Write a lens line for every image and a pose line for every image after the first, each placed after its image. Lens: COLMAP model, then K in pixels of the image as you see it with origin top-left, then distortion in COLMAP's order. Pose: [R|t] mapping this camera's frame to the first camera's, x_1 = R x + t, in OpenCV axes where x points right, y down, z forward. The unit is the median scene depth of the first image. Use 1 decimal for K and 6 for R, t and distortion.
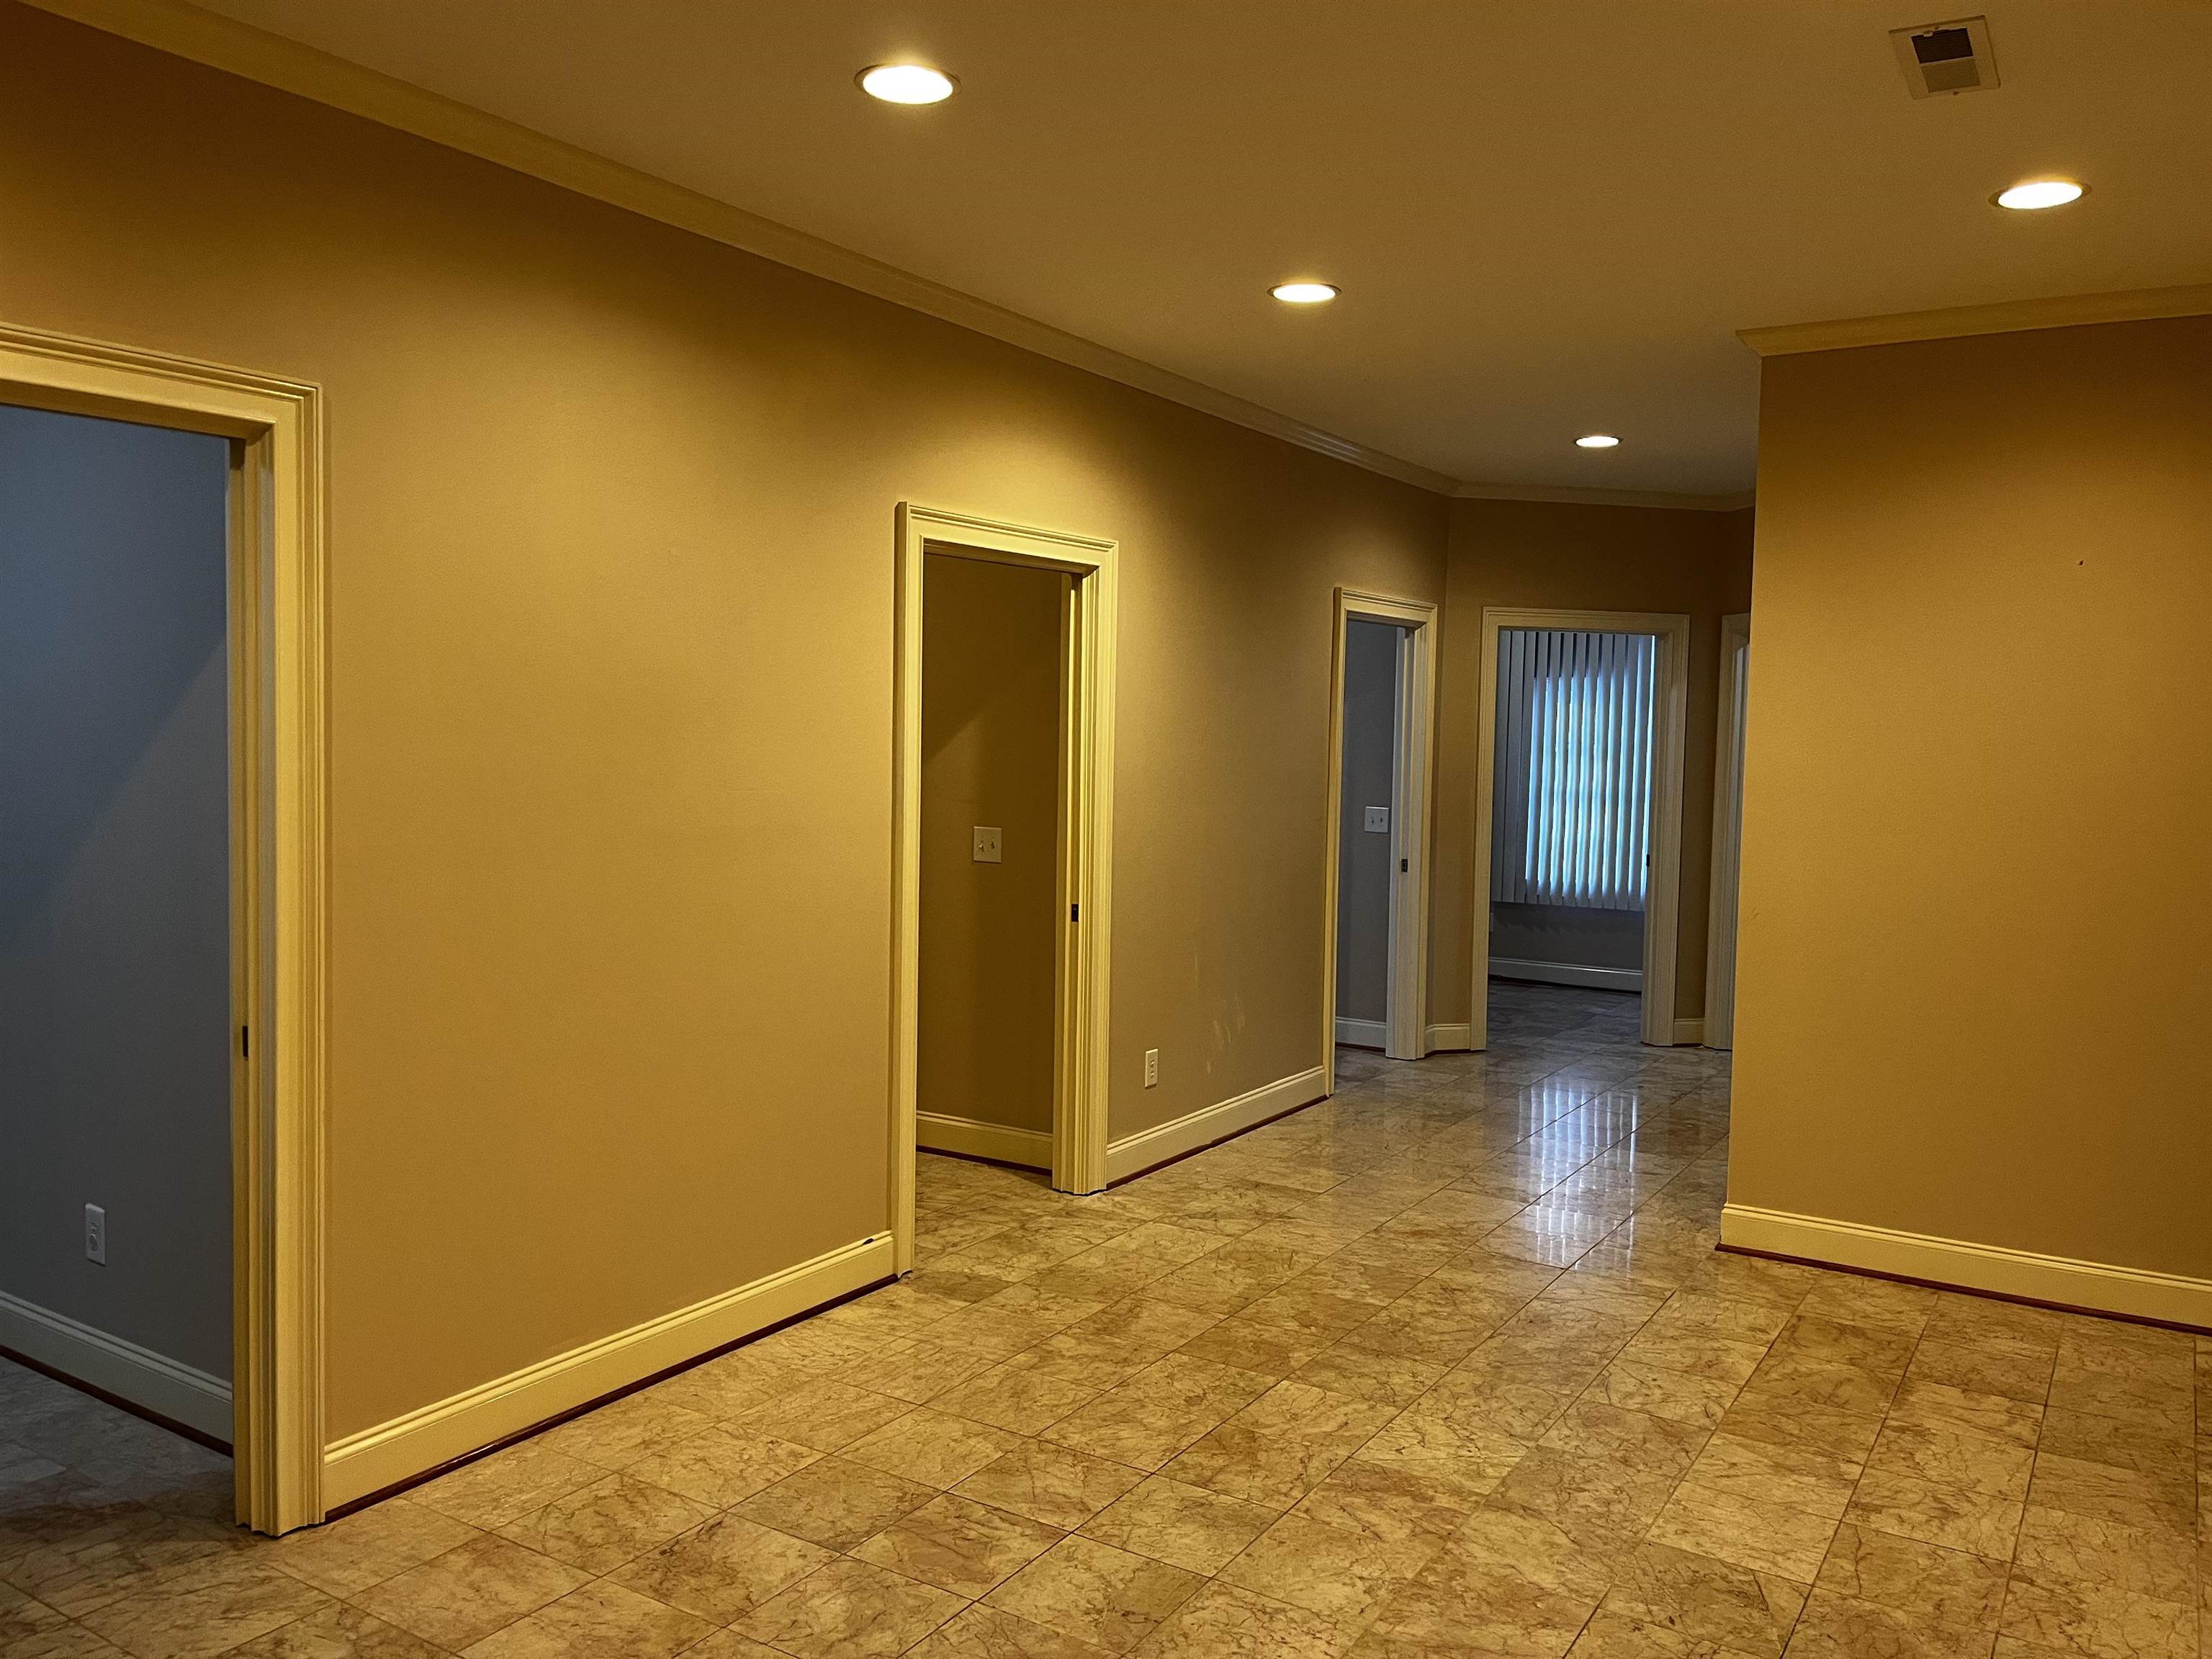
lens RADIAL K [[1679.1, 0, 1107.7], [0, 1679.1, 819.9], [0, 0, 1]] dist [0.005360, -0.035819]
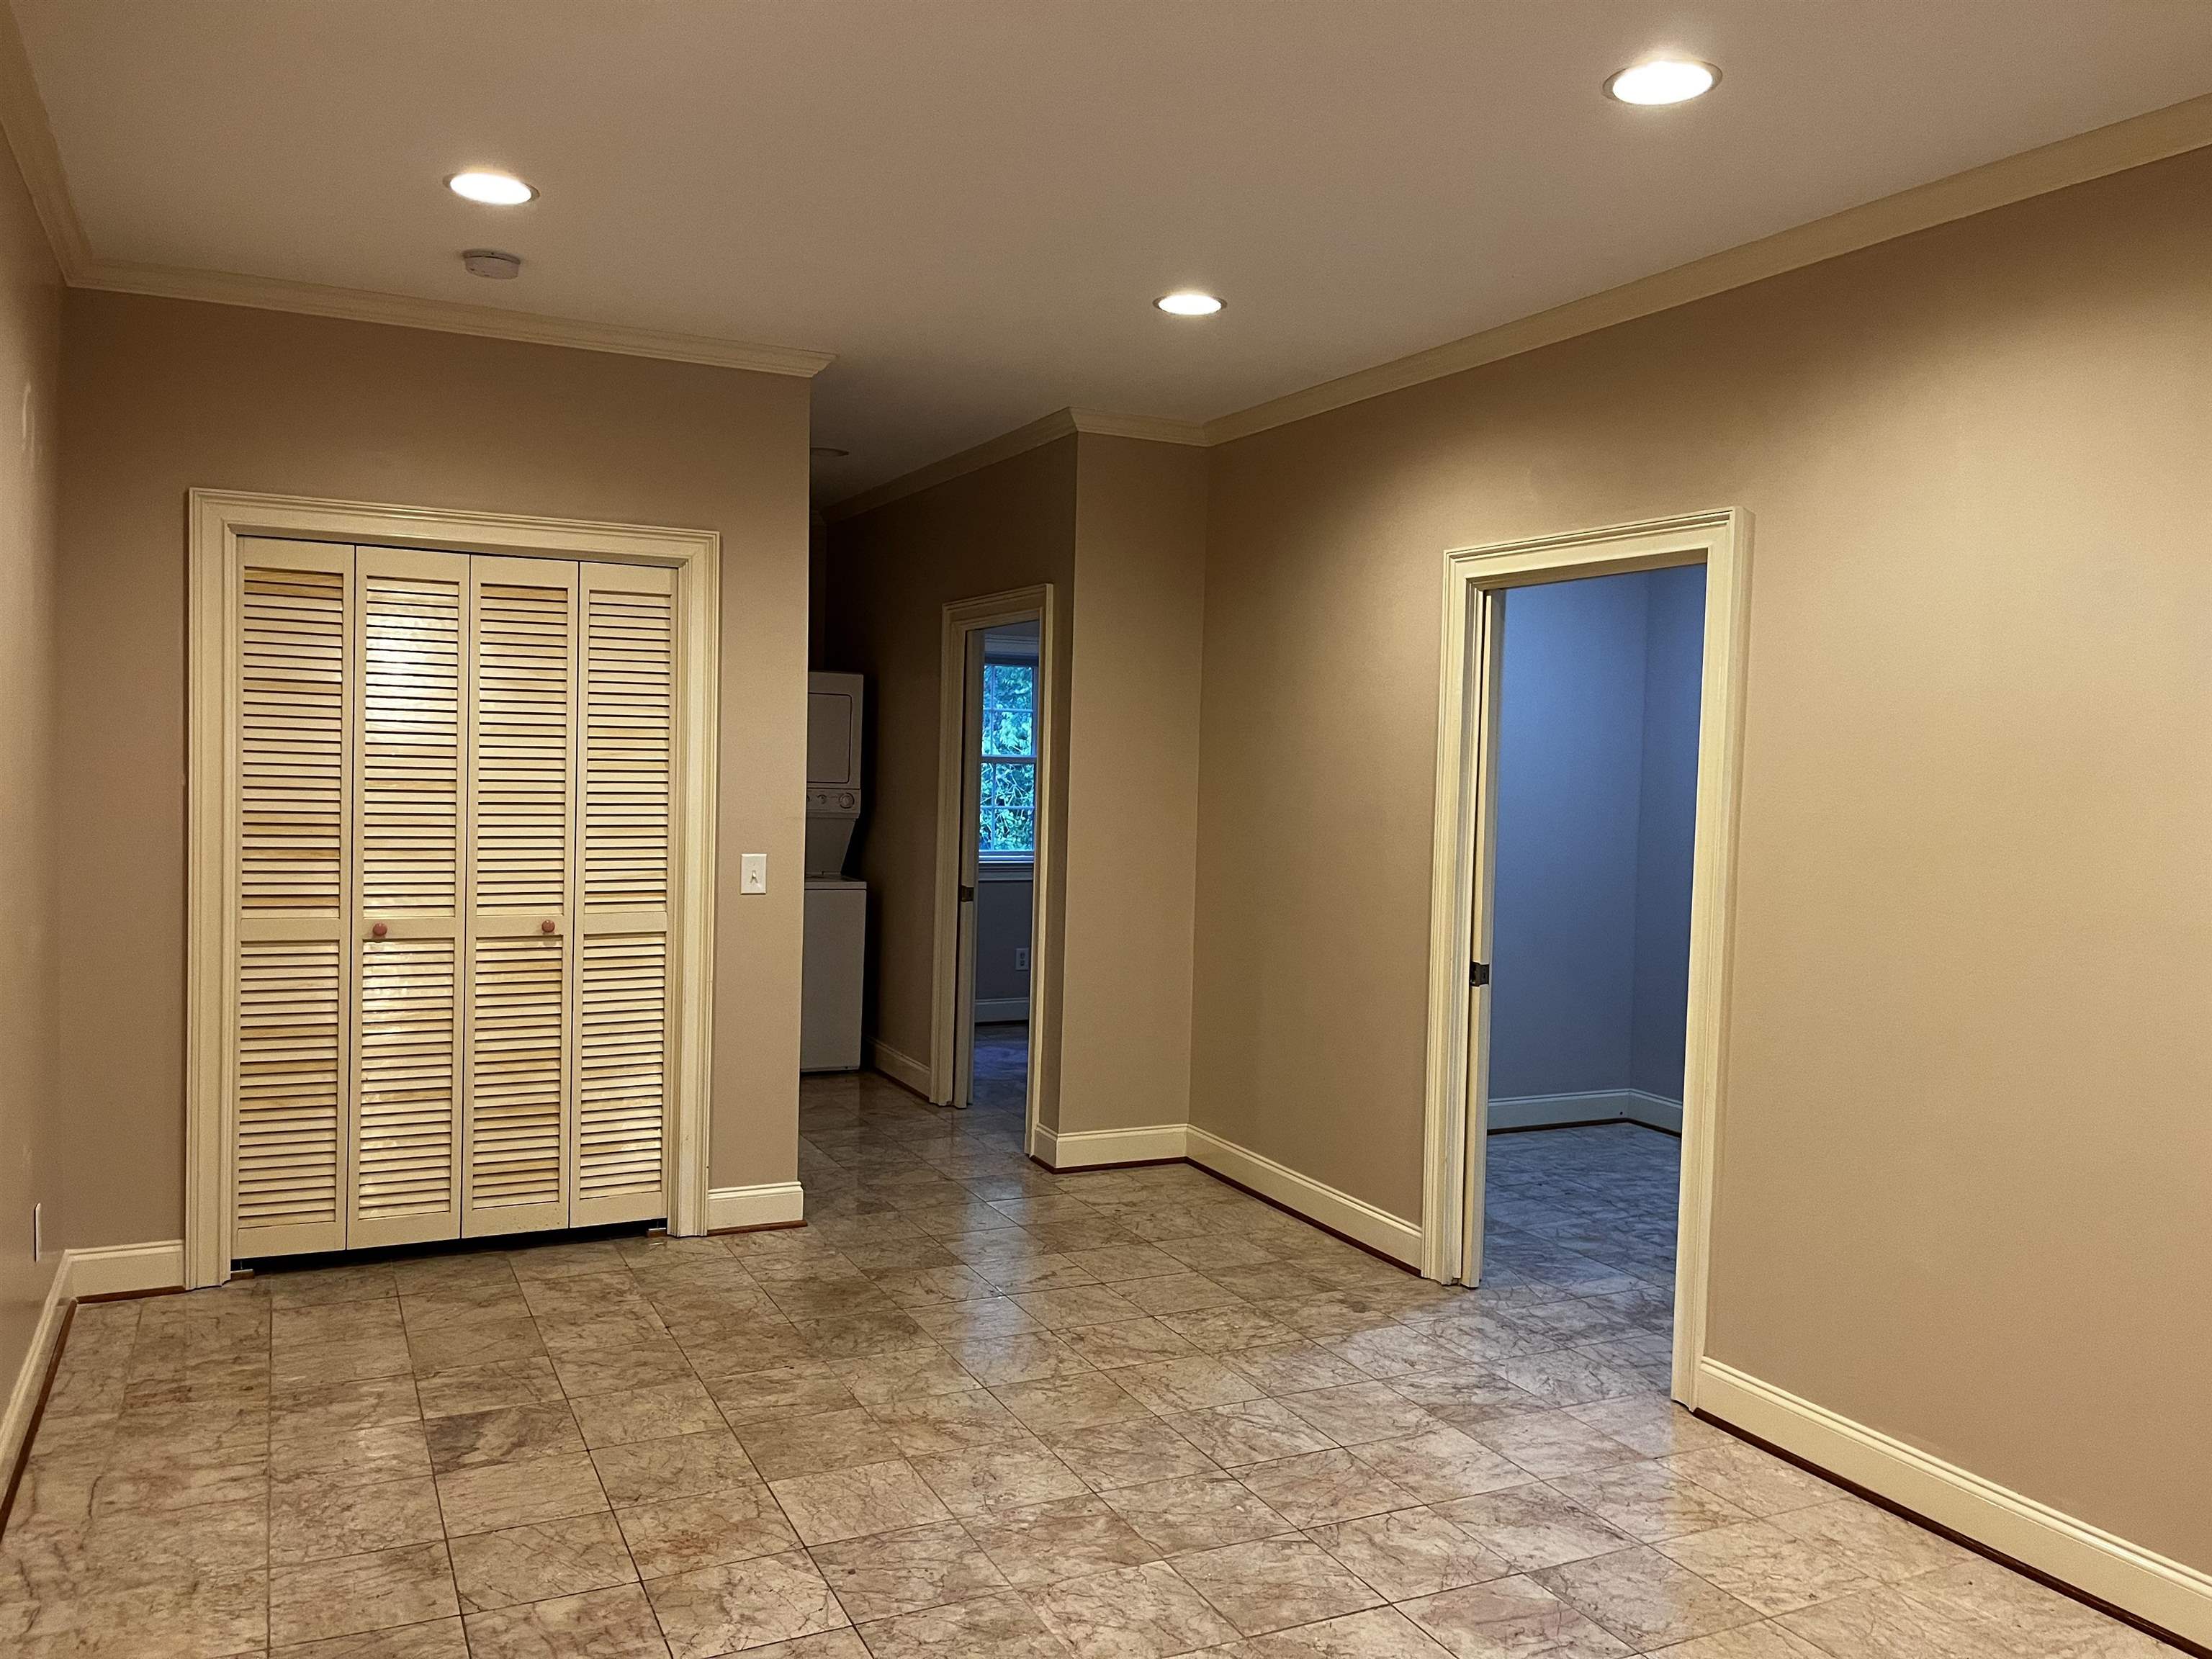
lens RADIAL K [[1679.1, 0, 1107.8], [0, 1679.1, 831.6], [0, 0, 1]] dist [0.005360, -0.035819]
pose [[-0.531720, 0.012648, -0.846826, 0.842010], [-0.083504, 0.994234, 0.067281, -0.062211], [0.842793, 0.106488, -0.527598, 1.276971]]
